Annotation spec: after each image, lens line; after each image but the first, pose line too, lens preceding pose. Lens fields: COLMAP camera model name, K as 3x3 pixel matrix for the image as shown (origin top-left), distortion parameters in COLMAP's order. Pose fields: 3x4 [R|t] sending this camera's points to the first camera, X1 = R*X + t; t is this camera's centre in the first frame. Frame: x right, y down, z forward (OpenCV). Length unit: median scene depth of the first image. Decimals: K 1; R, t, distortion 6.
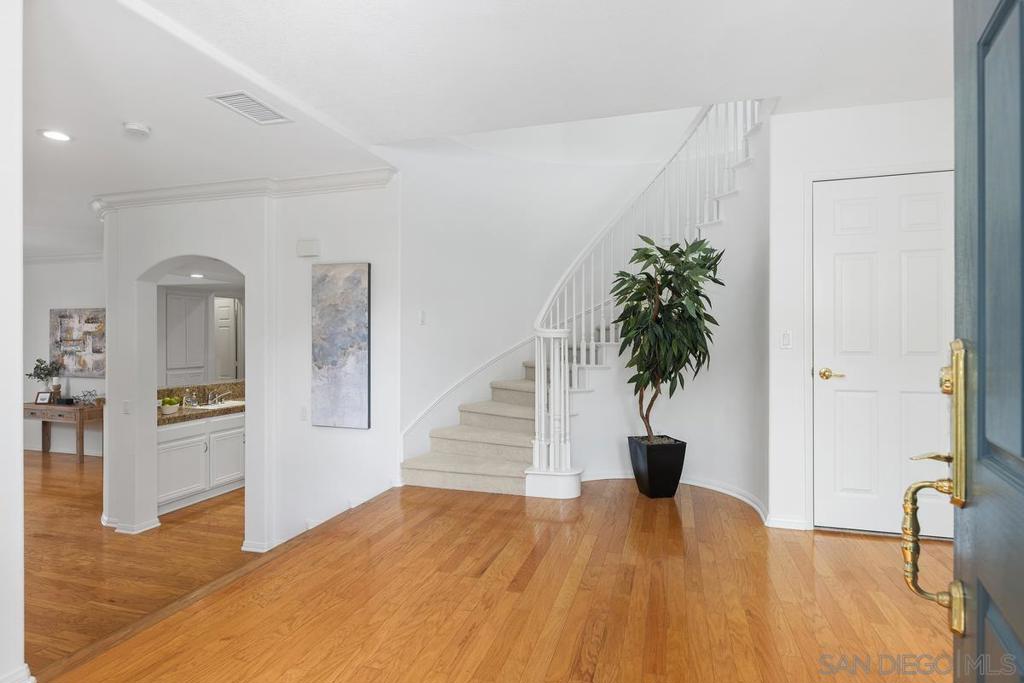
lens RADIAL K [[544.4, 0, 511.2], [0, 544.4, 337.0], [0, 0, 1]] dist [0.000646, -0.001085]
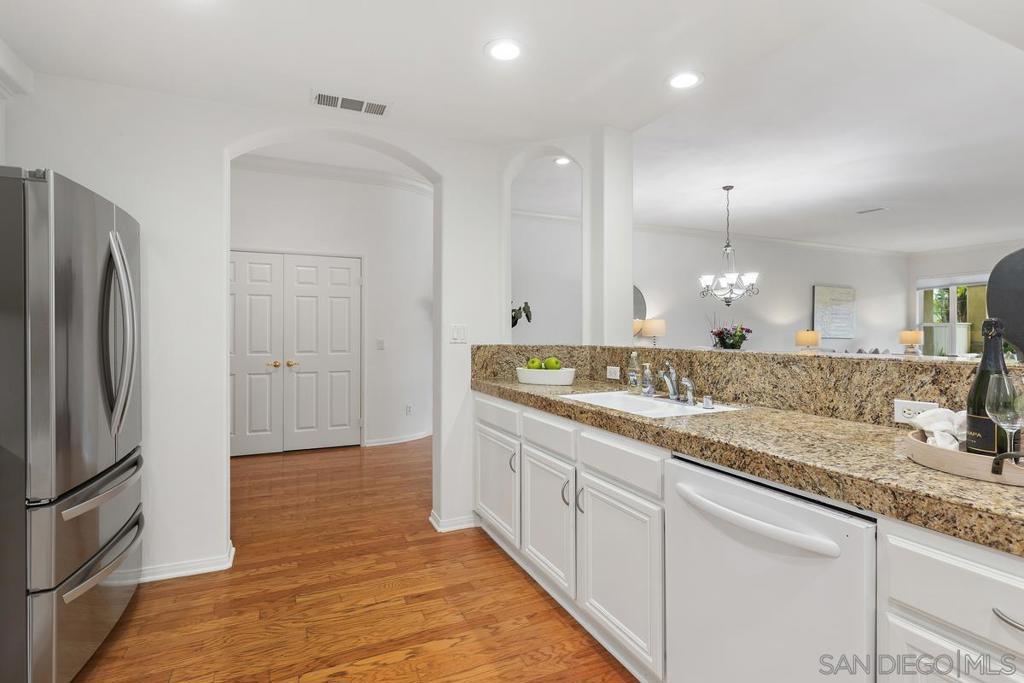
lens RADIAL K [[504.2, 0, 513.0], [0, 504.2, 337.5], [0, 0, 1]] dist [-0.000410, -0.000123]
pose [[-0.749863, 0.008798, -0.661535, -0.189863], [0.001380, 0.999930, 0.011734, 0.060902], [0.661592, 0.007886, -0.749823, 0.963407]]
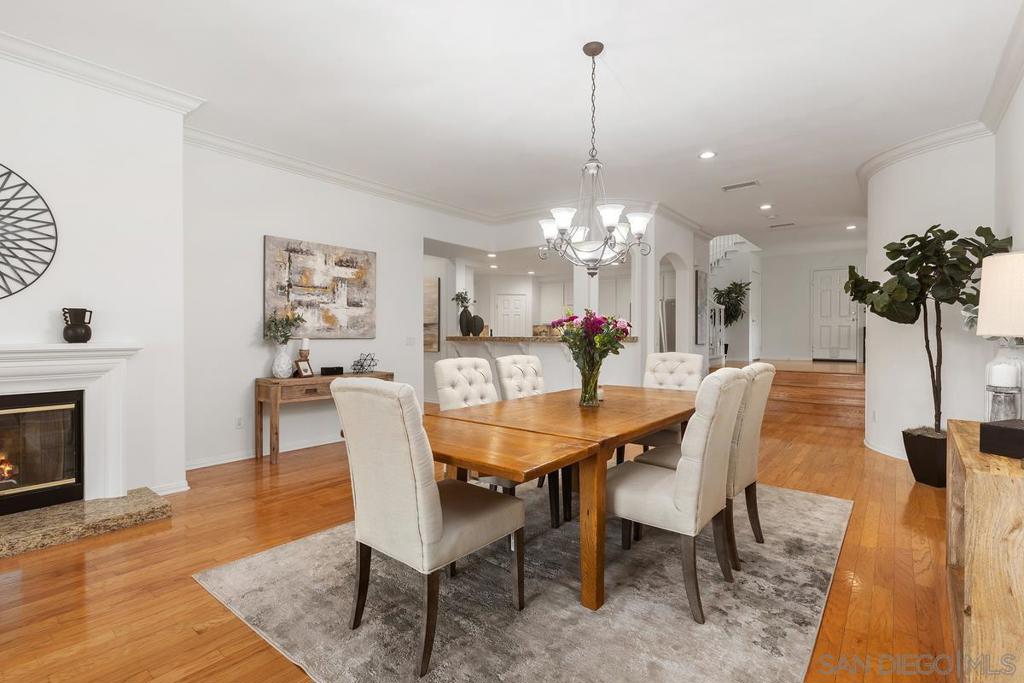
lens RADIAL K [[474.3, 0, 512.9], [0, 474.3, 336.8], [0, 0, 1]] dist [0.000038, -0.000002]
pose [[0.377697, -0.003371, 0.925923, -1.296351], [-0.001708, 0.999989, 0.004337, 0.068811], [-0.925928, -0.003219, 0.377688, 0.531774]]
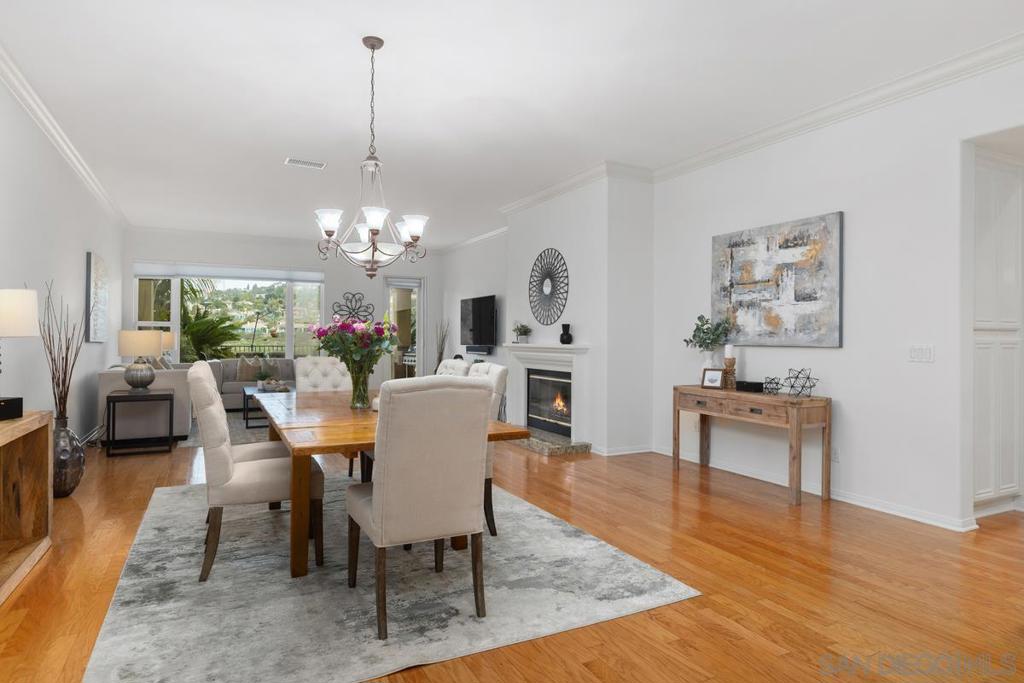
lens RADIAL K [[585.6, 0, 511.3], [0, 585.6, 336.5], [0, 0, 1]] dist [-0.001322, -0.000199]
pose [[0.693017, 0.003813, -0.720912, -0.541427], [-0.007793, 0.999967, -0.002203, 0.067938], [0.720880, 0.007145, 0.693024, 0.385425]]
